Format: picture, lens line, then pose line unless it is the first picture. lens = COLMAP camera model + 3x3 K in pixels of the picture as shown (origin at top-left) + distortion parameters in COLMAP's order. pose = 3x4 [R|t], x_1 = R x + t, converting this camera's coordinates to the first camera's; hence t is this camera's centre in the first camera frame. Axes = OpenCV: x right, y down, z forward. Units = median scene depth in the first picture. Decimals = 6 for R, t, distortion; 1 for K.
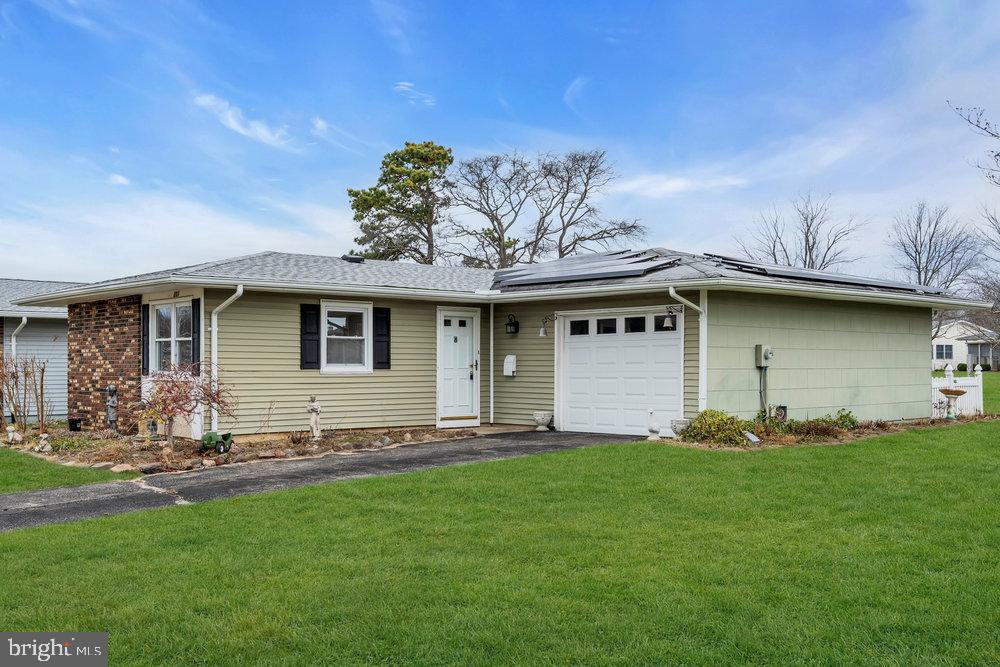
lens RADIAL K [[986.5, 0, 479.5], [0, 986.5, 355.0], [0, 0, 1]] dist [0.003557, 0.114698]
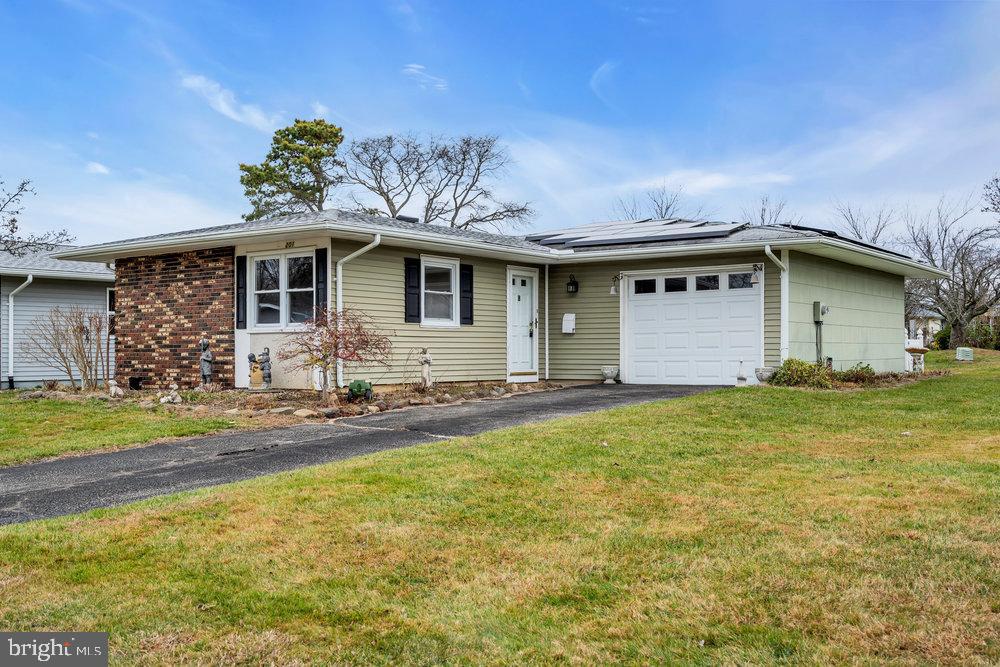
lens RADIAL K [[968.7, 0, 500.0], [0, 968.7, 333.5], [0, 0, 1]] dist [0.007669, 0.004182]
pose [[0.977660, 0.000835, 0.210193, -0.270107], [0.000999, 0.999962, -0.008620, 0.031616], [-0.210192, 0.008638, 0.977622, 0.008383]]
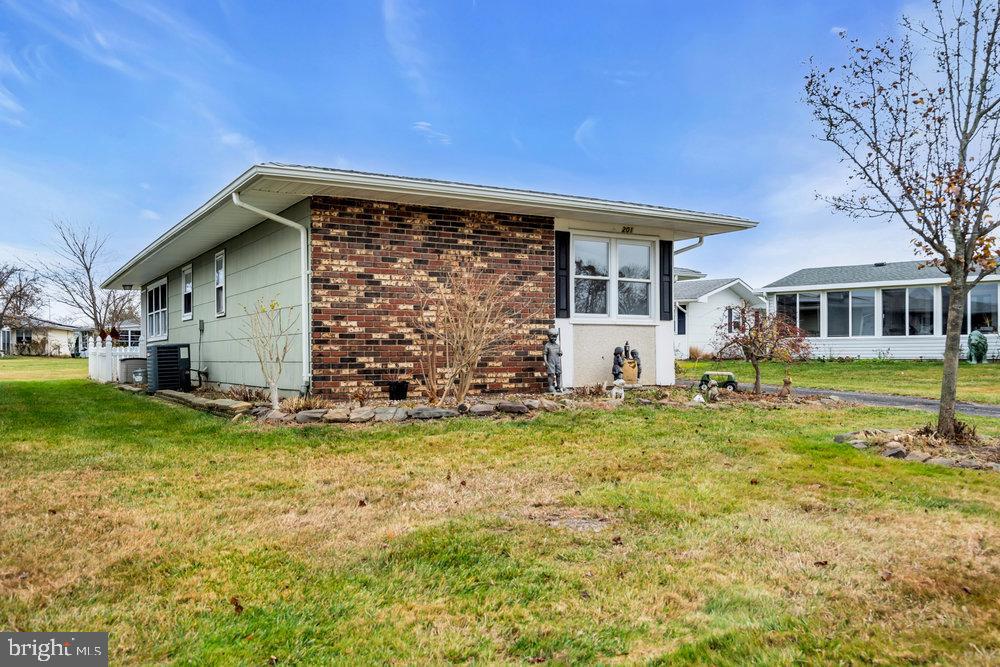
lens RADIAL K [[844.0, 0, 499.7], [0, 844.0, 362.3], [0, 0, 1]] dist [0.003129, 0.000719]
pose [[0.187062, -0.004836, 0.982336, -0.969133], [-0.004606, 0.999973, 0.005800, 0.050080], [-0.982337, -0.005610, 0.187035, 0.859327]]
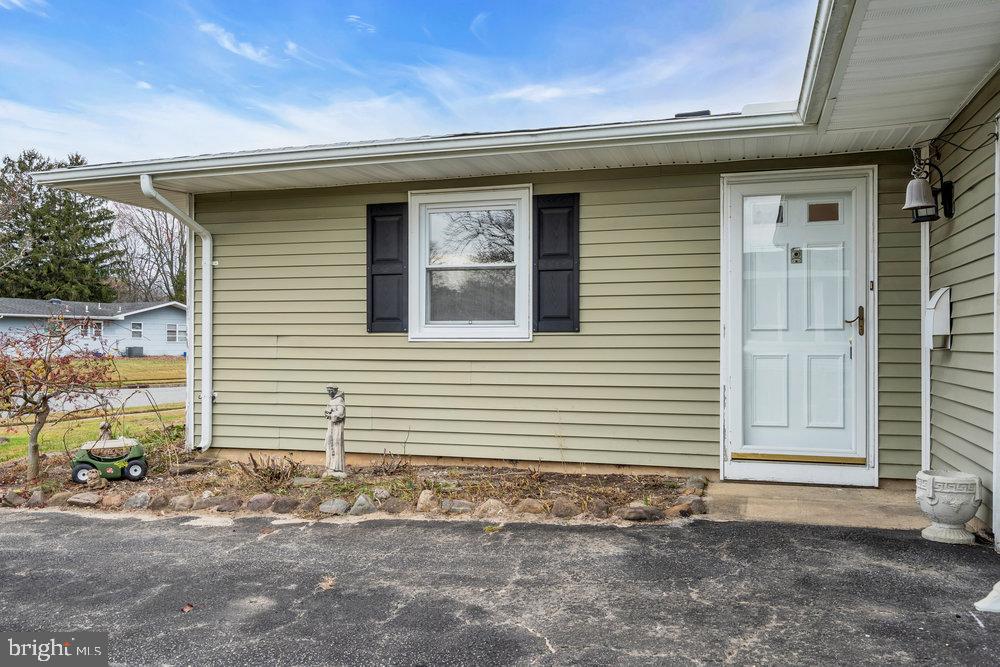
lens RADIAL K [[828.1, 0, 500.0], [0, 828.1, 333.5], [0, 0, 1]] dist [0.001971, 0.000015]
pose [[0.525248, -0.008922, -0.850902, 0.200812], [0.009150, 0.999946, -0.004836, 0.016239], [0.850900, -0.005246, 0.525302, 0.763100]]
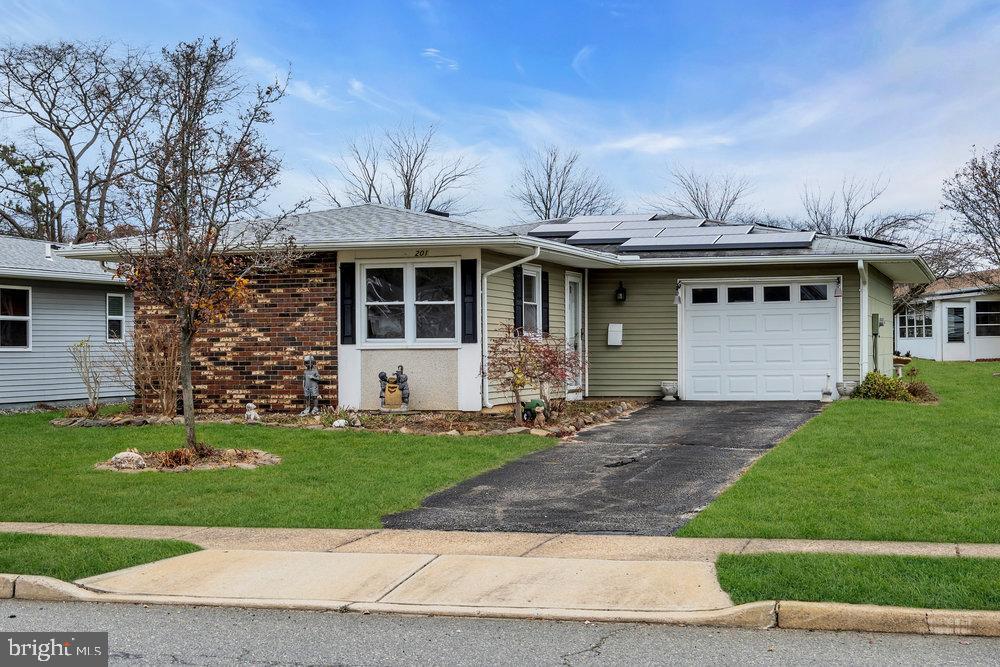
lens RADIAL K [[1490.1, 0, 500.0], [0, 1490.1, 333.5], [0, 0, 1]] dist [-0.012789, -0.048904]
pose [[0.862401, 0.000421, 0.506225, -0.829627], [0.001549, 0.999993, -0.003471, 0.014987], [-0.506223, 0.003777, 0.862394, -0.189305]]
